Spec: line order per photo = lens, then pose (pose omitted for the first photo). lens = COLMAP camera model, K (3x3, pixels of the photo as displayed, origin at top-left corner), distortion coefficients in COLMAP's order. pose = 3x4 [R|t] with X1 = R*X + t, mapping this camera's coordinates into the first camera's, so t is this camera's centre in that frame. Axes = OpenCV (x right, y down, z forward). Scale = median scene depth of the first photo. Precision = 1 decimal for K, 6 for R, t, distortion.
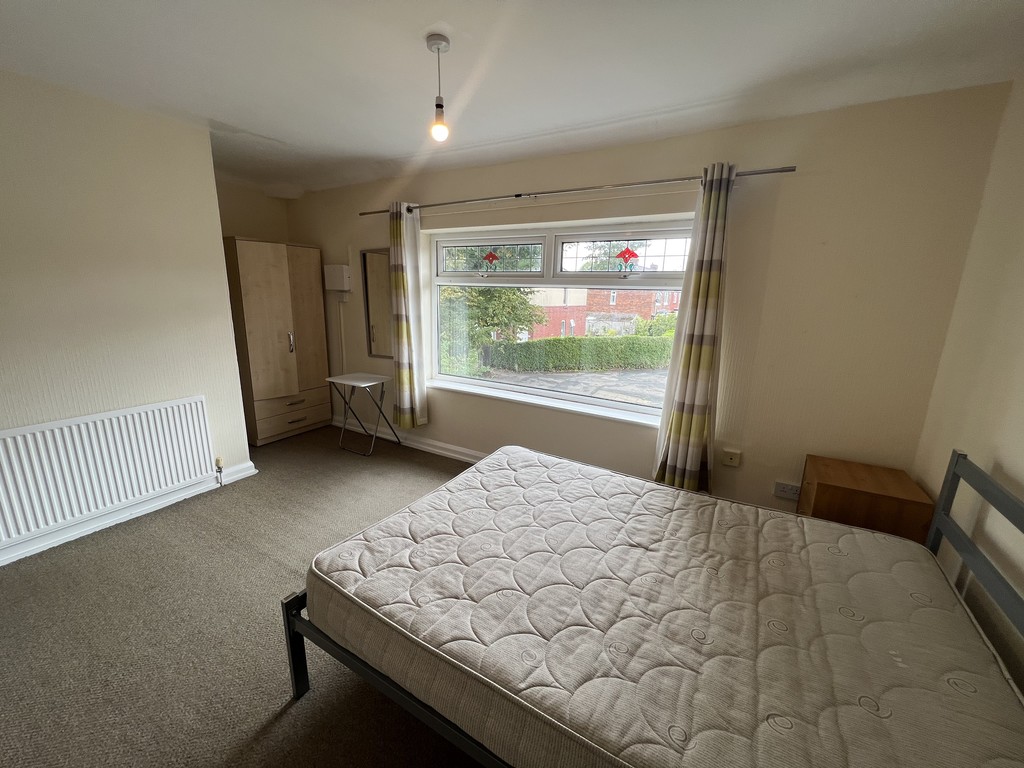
lens RADIAL K [[410.7, 0, 508.4], [0, 410.7, 381.7], [0, 0, 1]] dist [0.002092, 0.000233]
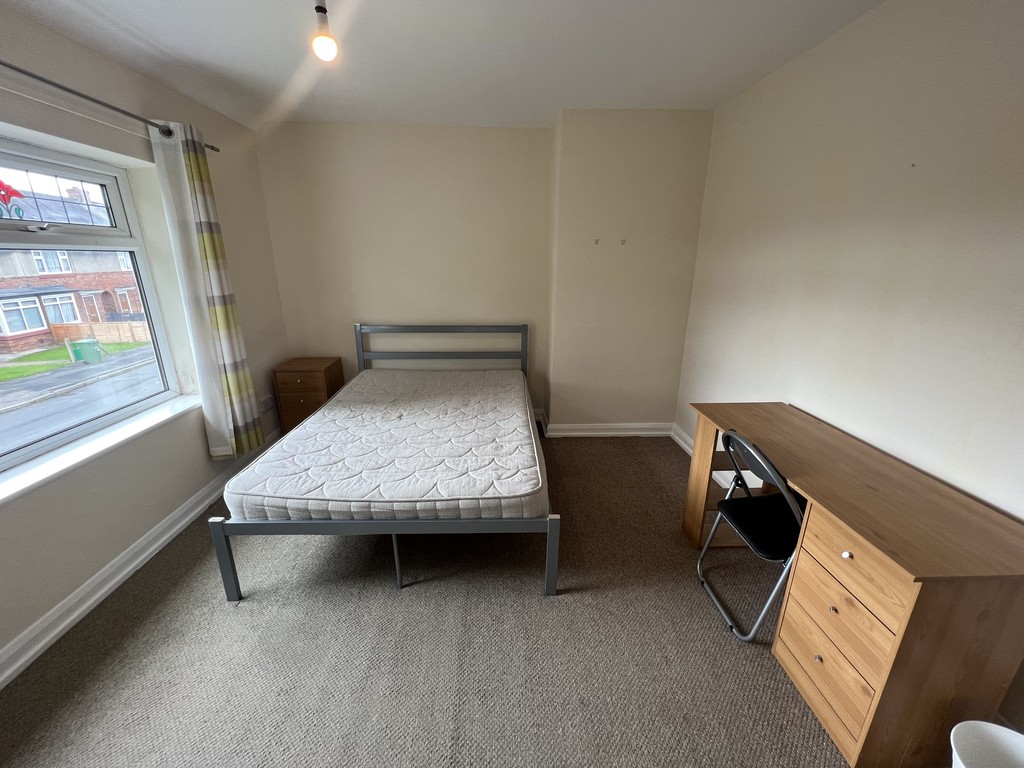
lens RADIAL K [[410.7, 0, 508.9], [0, 410.7, 382.9], [0, 0, 1]] dist [0.002092, 0.000233]
pose [[-0.542333, -0.268086, 0.796244, -0.930319], [0.171580, 0.892410, 0.417330, -0.253994], [-0.822457, 0.362951, -0.437986, 1.056593]]
